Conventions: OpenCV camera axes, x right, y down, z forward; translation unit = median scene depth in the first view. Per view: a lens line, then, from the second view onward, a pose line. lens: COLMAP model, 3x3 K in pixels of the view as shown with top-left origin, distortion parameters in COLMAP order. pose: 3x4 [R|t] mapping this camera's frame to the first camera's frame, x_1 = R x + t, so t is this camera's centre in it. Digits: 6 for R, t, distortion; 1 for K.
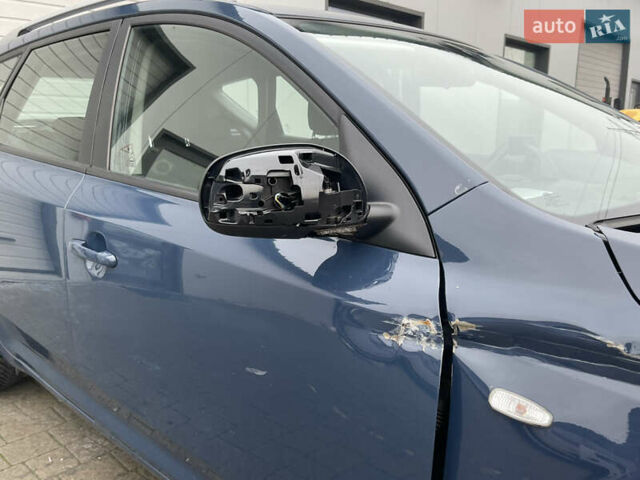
lens RADIAL K [[492.6, 0, 319.9], [0, 492.6, 240.4], [0, 0, 1]] dist [0.024065, -0.027441]
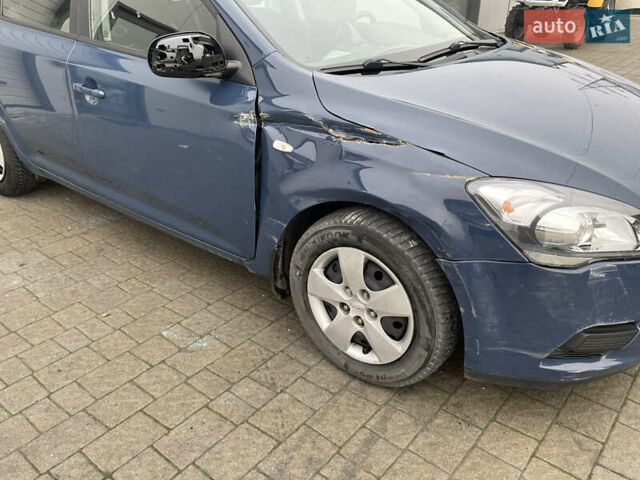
lens RADIAL K [[492.6, 0, 307.2], [0, 492.6, 233.6], [0, 0, 1]] dist [0.024065, -0.027441]
pose [[0.998693, -0.019838, 0.047104, 0.354568], [0.006429, 0.963042, 0.269276, 0.077489], [-0.050705, -0.268621, 0.961910, -1.399964]]
